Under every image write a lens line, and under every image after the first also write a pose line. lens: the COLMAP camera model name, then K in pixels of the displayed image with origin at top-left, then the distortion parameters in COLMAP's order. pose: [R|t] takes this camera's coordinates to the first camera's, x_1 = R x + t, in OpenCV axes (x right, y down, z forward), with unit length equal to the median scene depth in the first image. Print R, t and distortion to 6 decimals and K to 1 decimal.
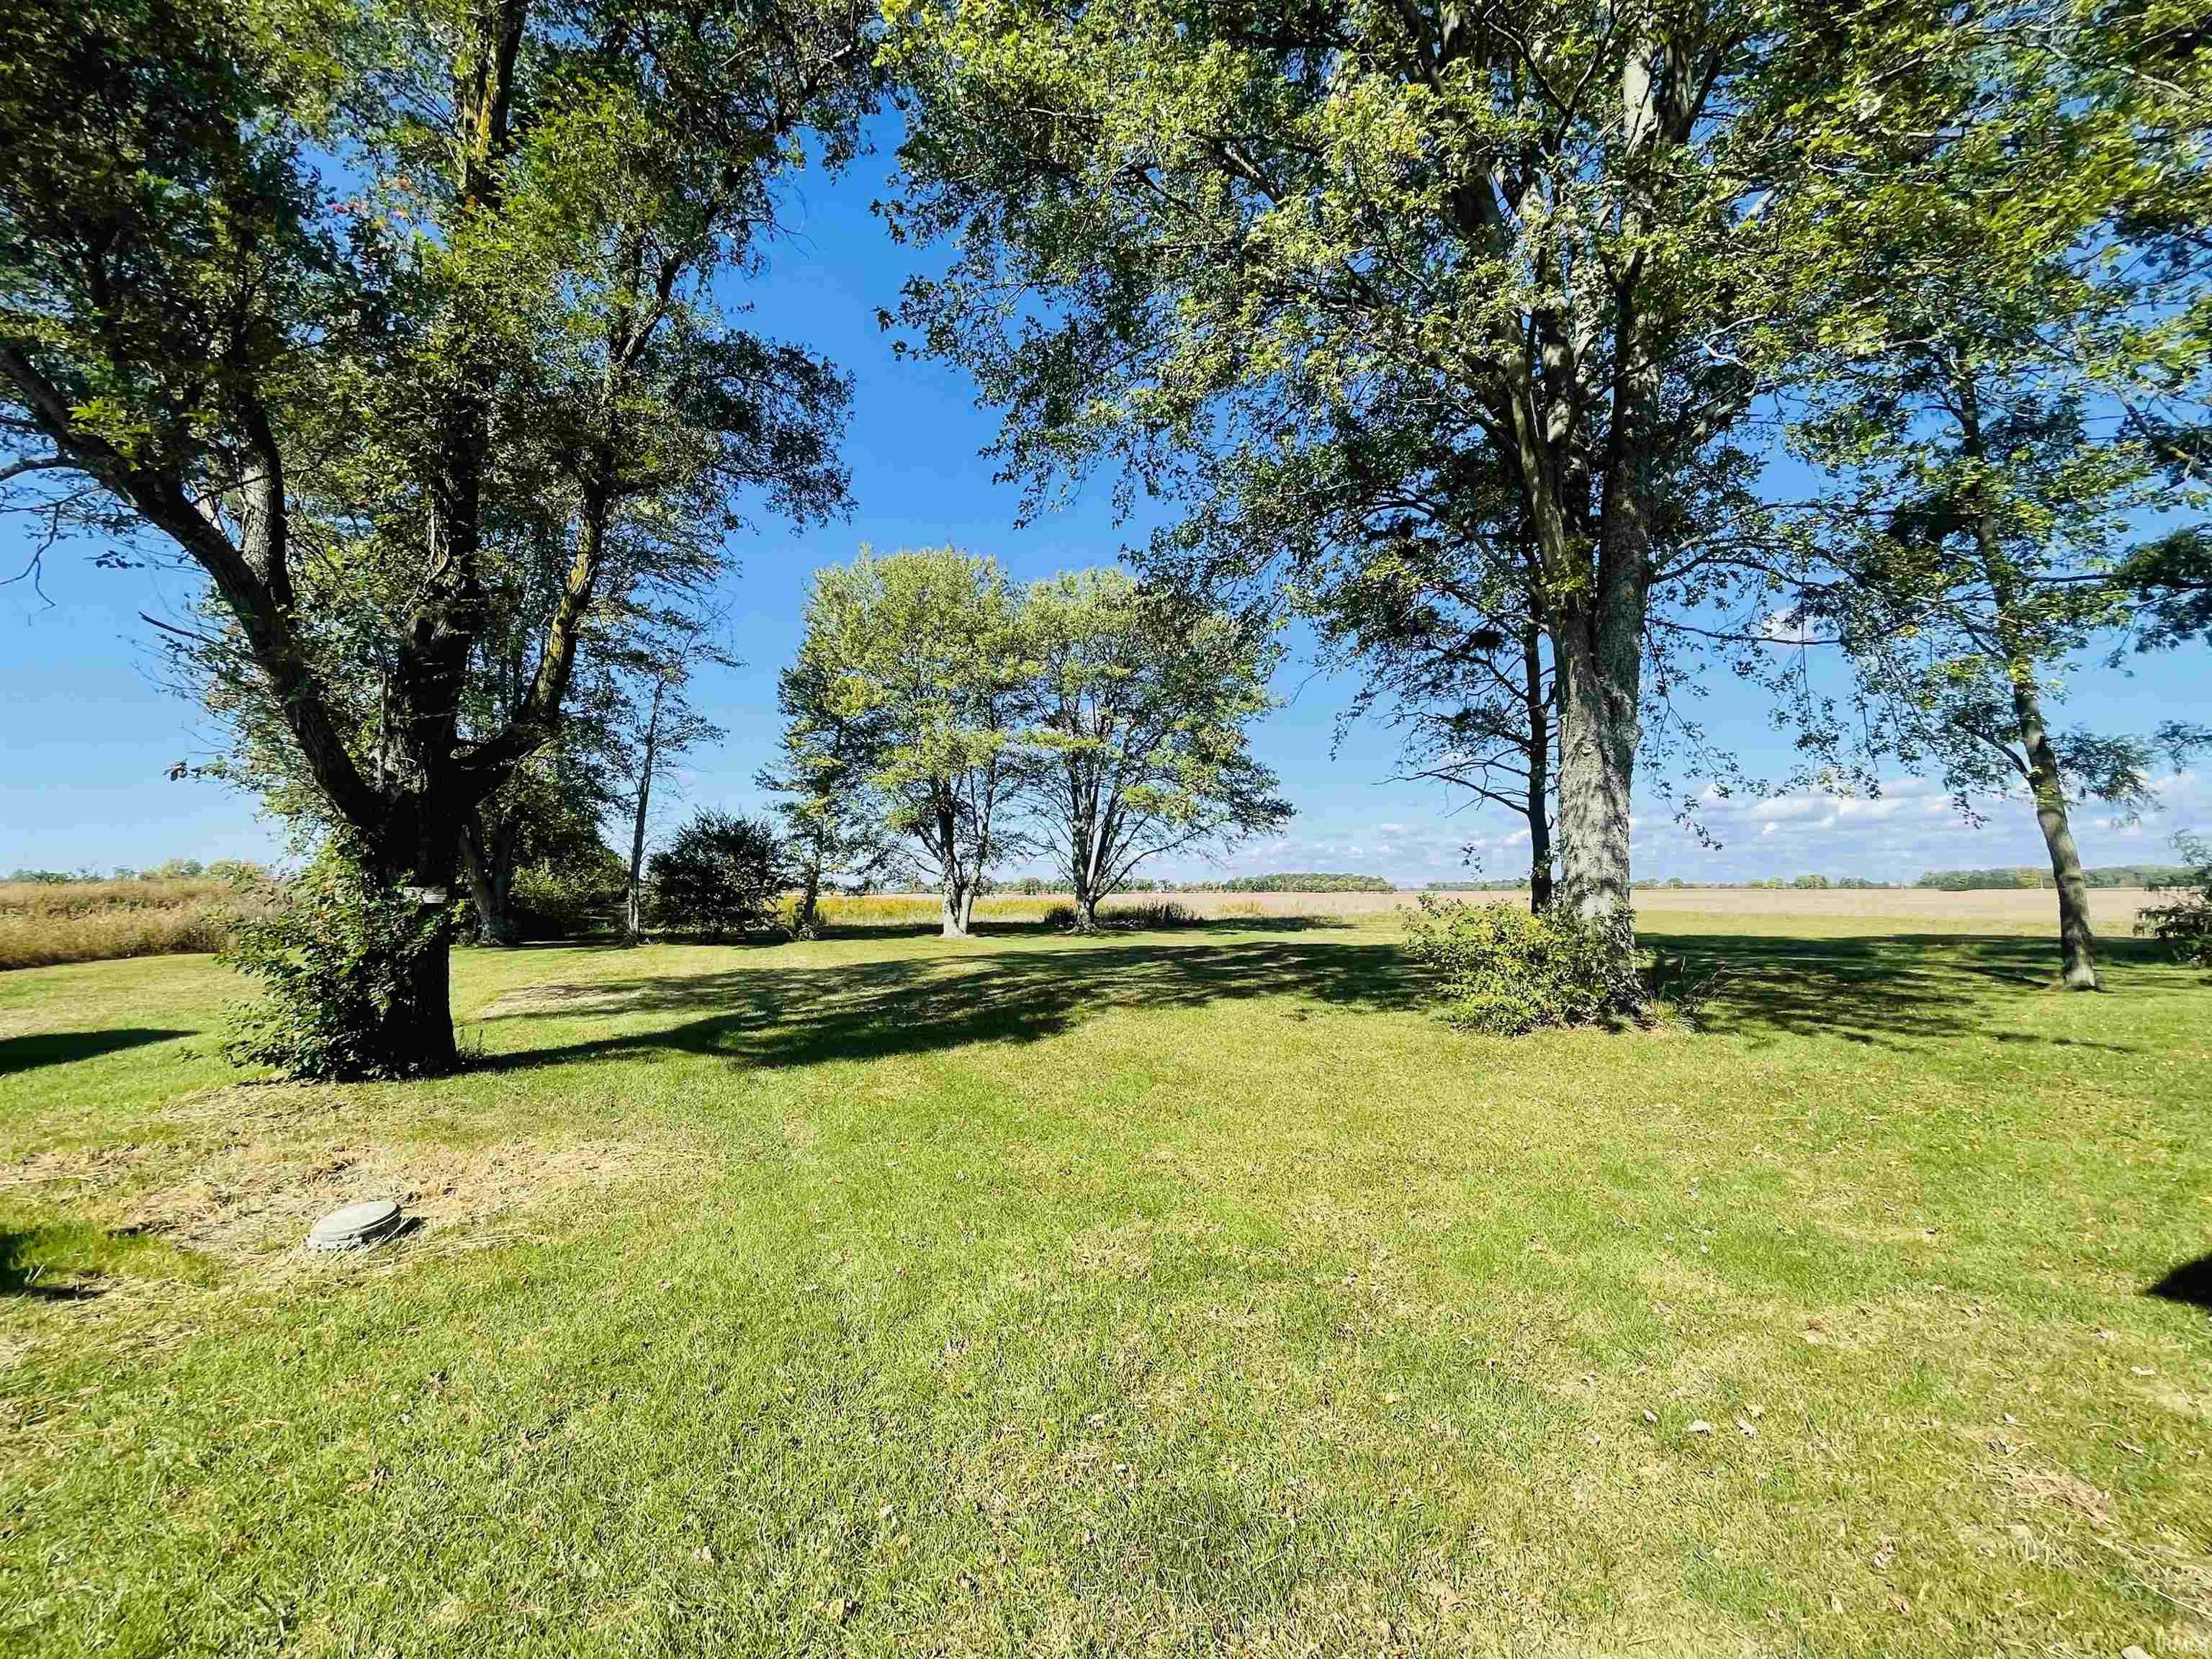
lens RADIAL K [[890.9, 0, 1104.0], [0, 890.9, 843.8], [0, 0, 1]] dist [-0.002364, -0.000216]
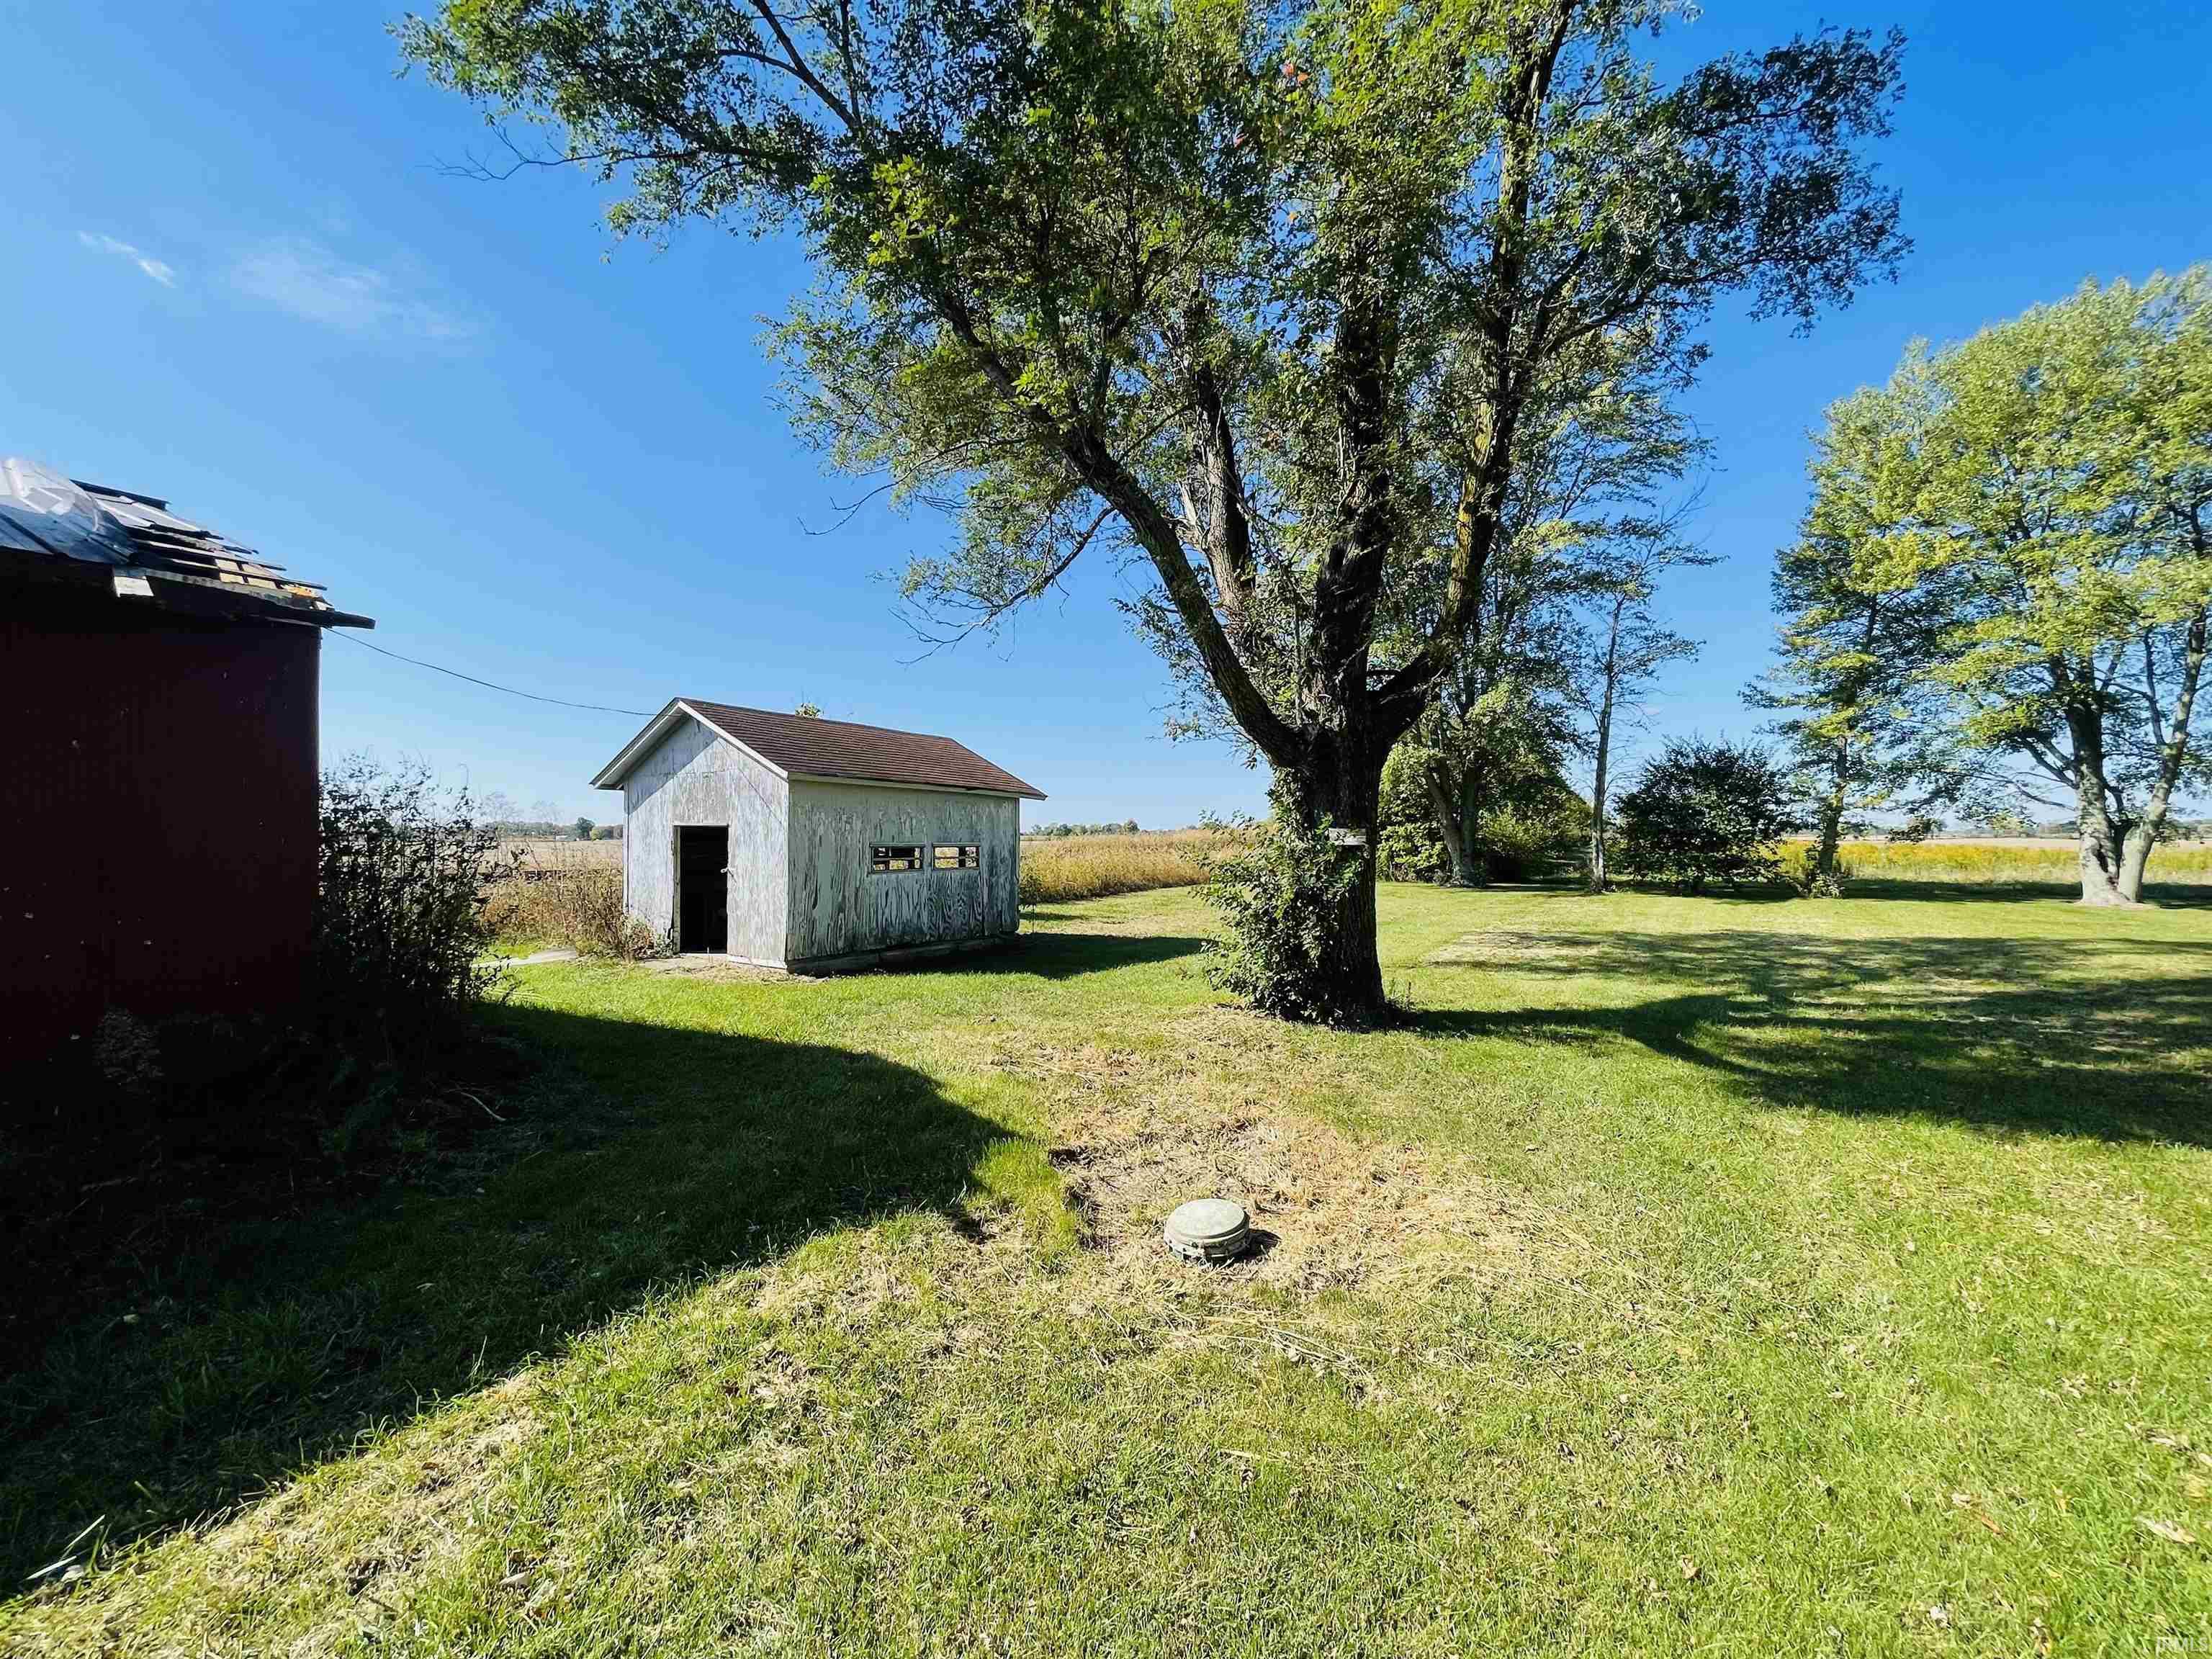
lens RADIAL K [[890.9, 0, 1101.9], [0, 890.9, 833.4], [0, 0, 1]] dist [-0.002364, -0.000216]
pose [[0.540258, -0.002772, -0.841495, -0.024947], [0.045693, 0.998616, 0.026047, 0.004339], [0.840258, -0.052523, 0.539637, 0.064209]]
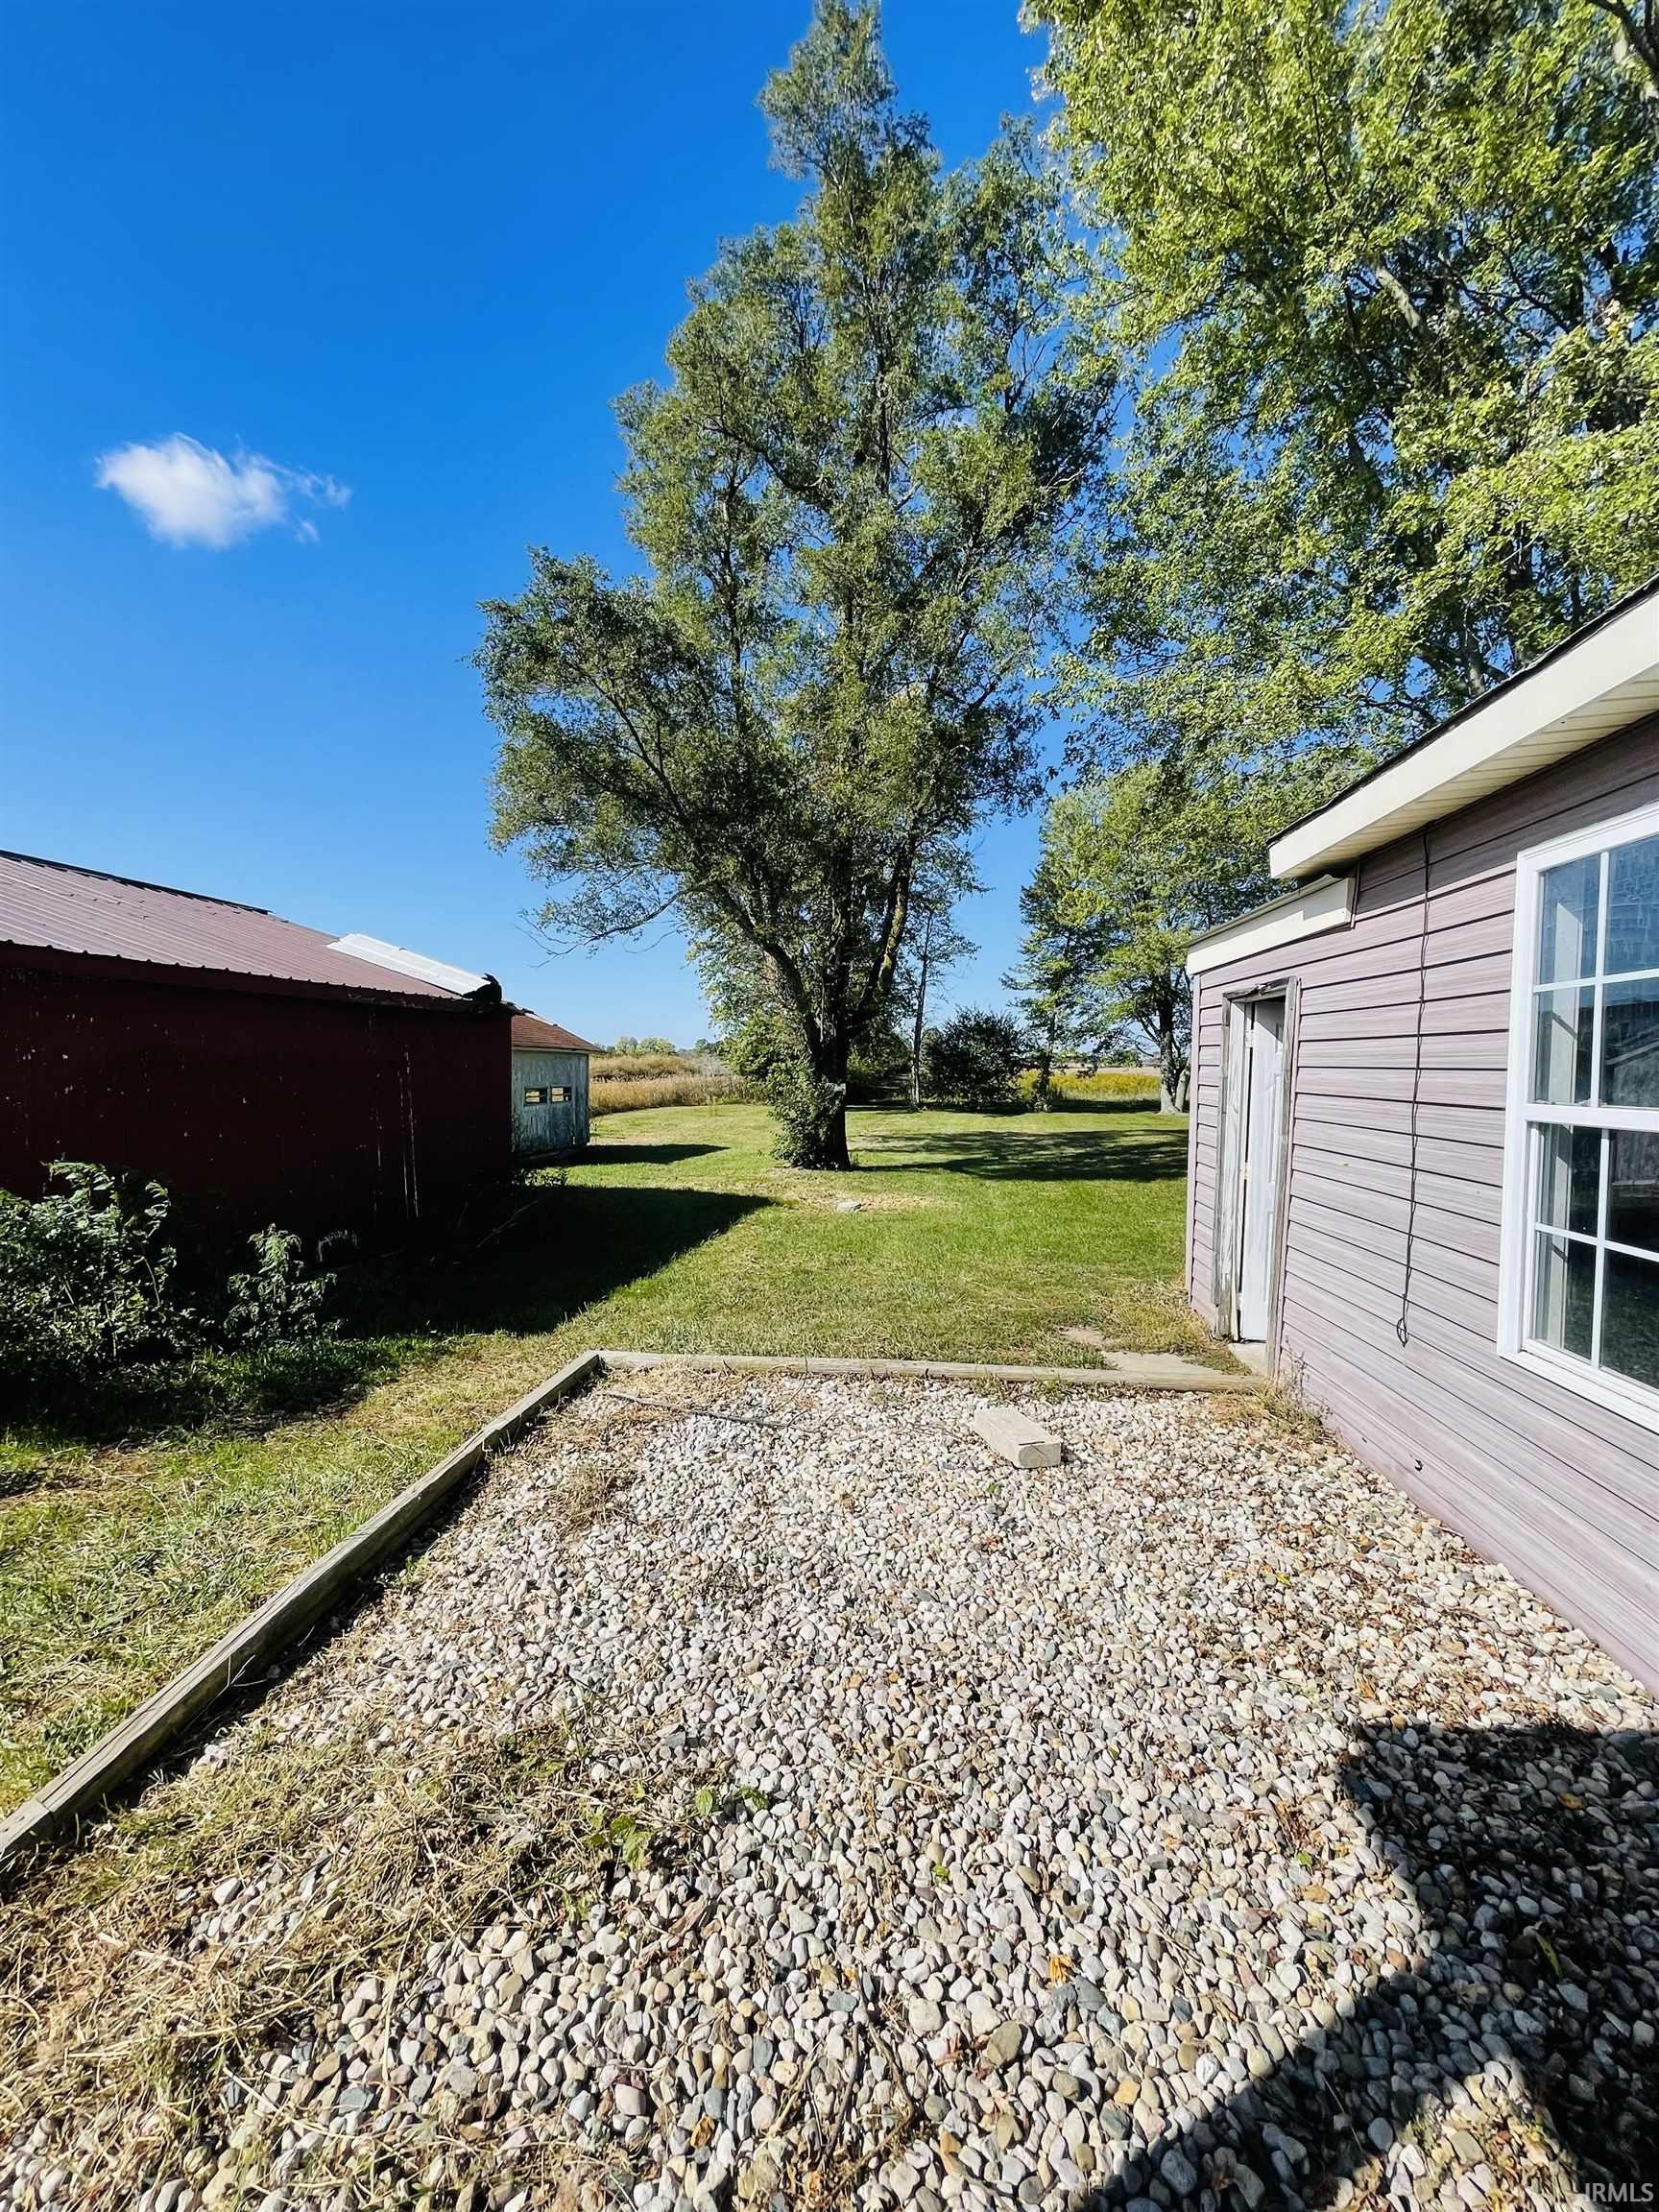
lens RADIAL K [[890.9, 0, 824.6], [0, 890.9, 1100.8], [0, 0, 1]] dist [-0.002364, -0.000216]
pose [[0.835793, 0.029721, -0.548240, 0.093323], [0.022517, 0.995838, 0.088313, -0.023146], [0.548583, -0.086156, 0.831645, -0.193080]]
